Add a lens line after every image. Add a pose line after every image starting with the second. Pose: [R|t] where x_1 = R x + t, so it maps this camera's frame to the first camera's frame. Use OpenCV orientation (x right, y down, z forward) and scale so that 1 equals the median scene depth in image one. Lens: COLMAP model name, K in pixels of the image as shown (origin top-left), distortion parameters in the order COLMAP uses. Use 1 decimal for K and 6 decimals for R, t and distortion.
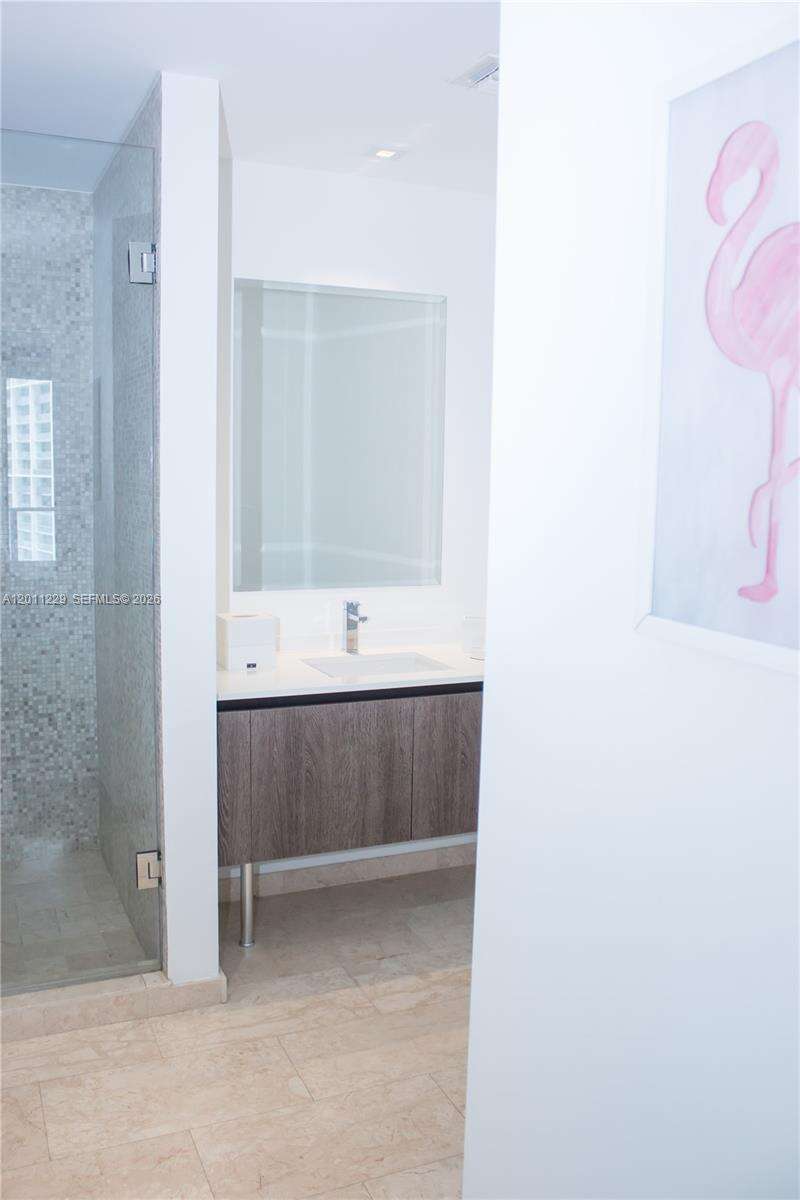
lens RADIAL K [[1008.6, 0, 400.0], [0, 1008.6, 600.0], [0, 0, 1]] dist [-0.164300, 0.127197]
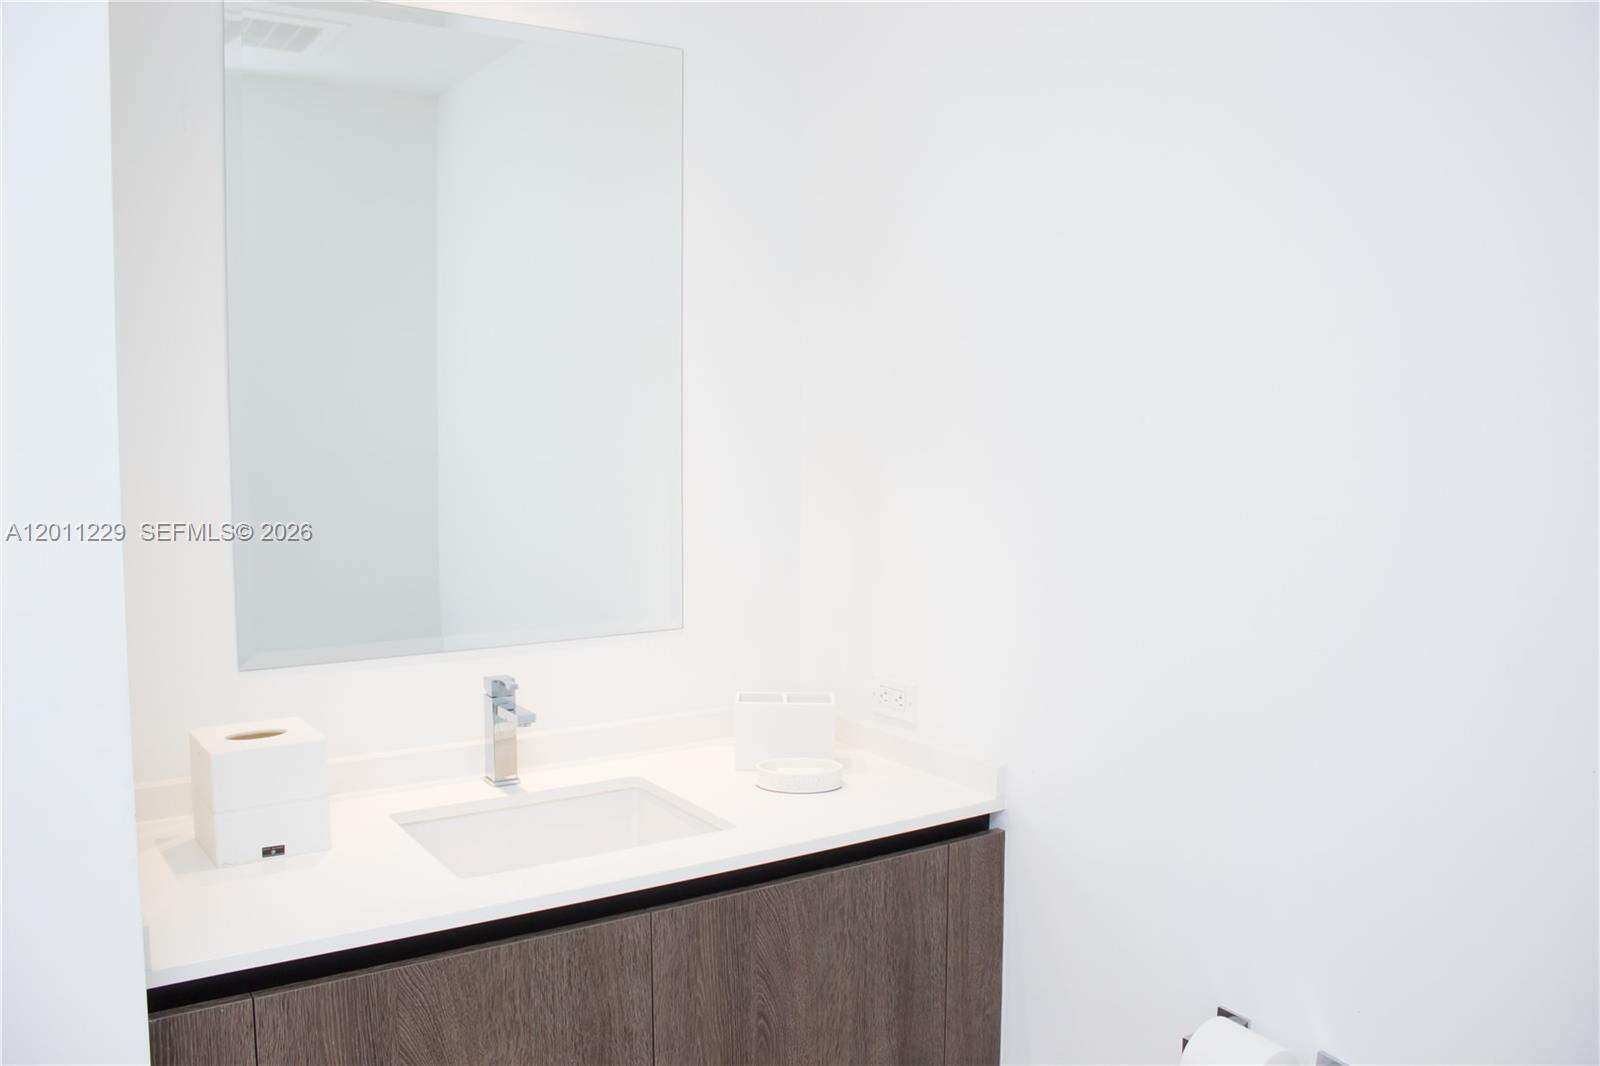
lens RADIAL K [[1344.8, 0, 800.0], [0, 1344.8, 533.0], [0, 0, 1]] dist [-0.164300, 0.127197]
pose [[0.985904, -0.031043, 0.164404, -0.011785], [0.037135, 0.998728, -0.034109, -0.046220], [-0.163136, 0.039733, 0.985803, 0.414586]]
